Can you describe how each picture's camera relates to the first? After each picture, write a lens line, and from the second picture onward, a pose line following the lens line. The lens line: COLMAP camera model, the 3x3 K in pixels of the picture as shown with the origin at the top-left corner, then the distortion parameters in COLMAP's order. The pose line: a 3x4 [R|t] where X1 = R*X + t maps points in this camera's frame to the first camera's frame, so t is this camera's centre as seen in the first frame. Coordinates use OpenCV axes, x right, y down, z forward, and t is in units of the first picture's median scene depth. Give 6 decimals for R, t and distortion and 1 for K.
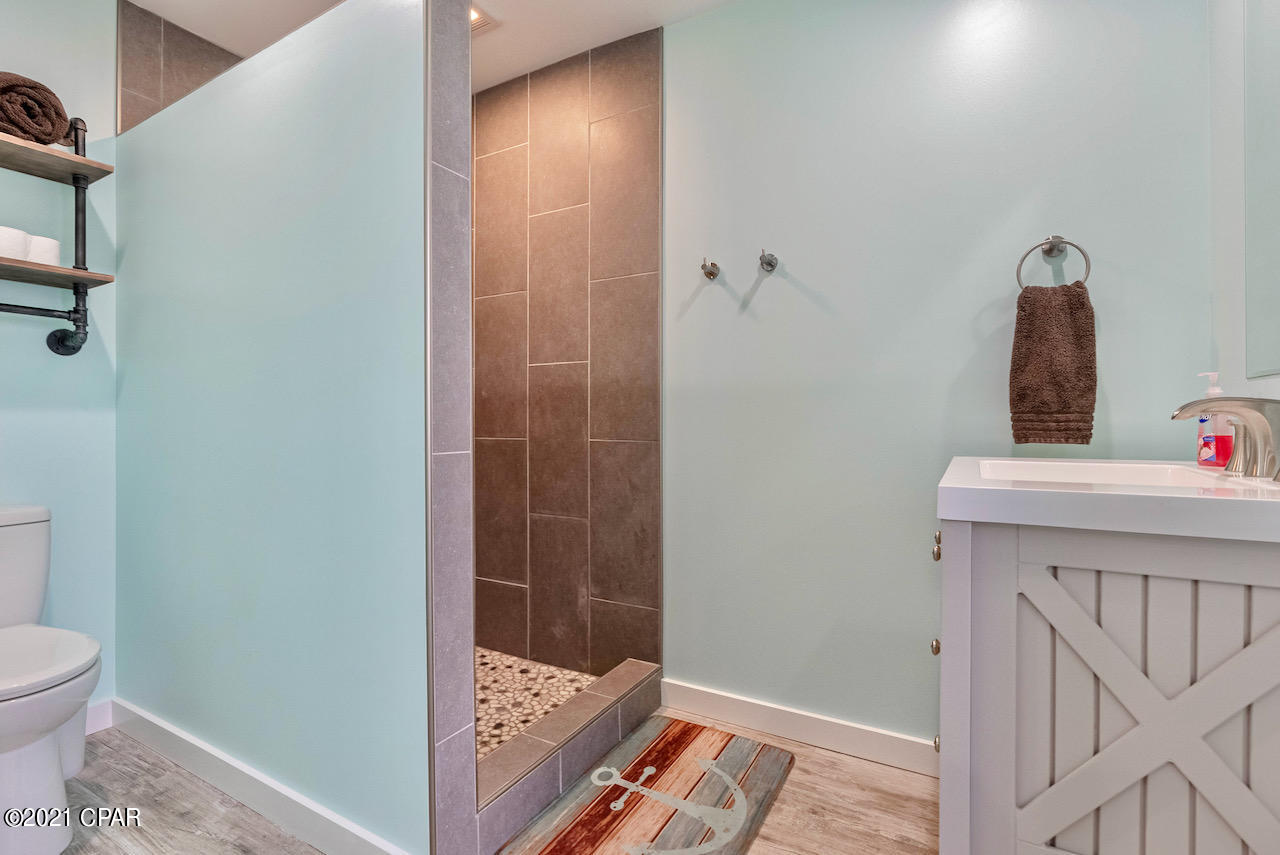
lens RADIAL K [[588.7, 0, 639.0], [0, 588.7, 429.1], [0, 0, 1]] dist [-0.005048, 0.001610]
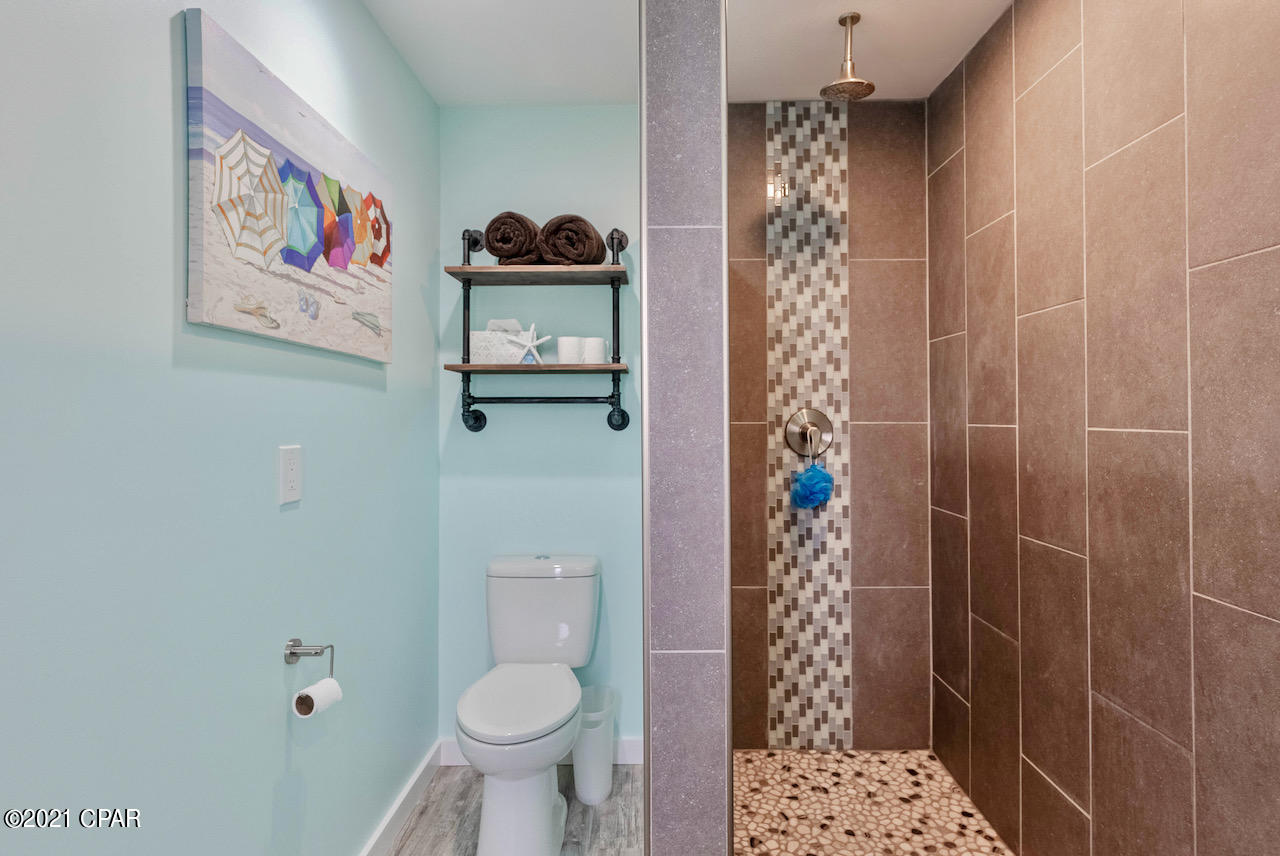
lens RADIAL K [[669.3, 0, 641.4], [0, 669.3, 415.3], [0, 0, 1]] dist [-0.005183, 0.000801]
pose [[0.491868, -0.007996, -0.870633, 0.172156], [-0.003527, 0.999931, -0.011176, -0.119492], [0.870663, 0.008568, 0.491806, 0.323136]]
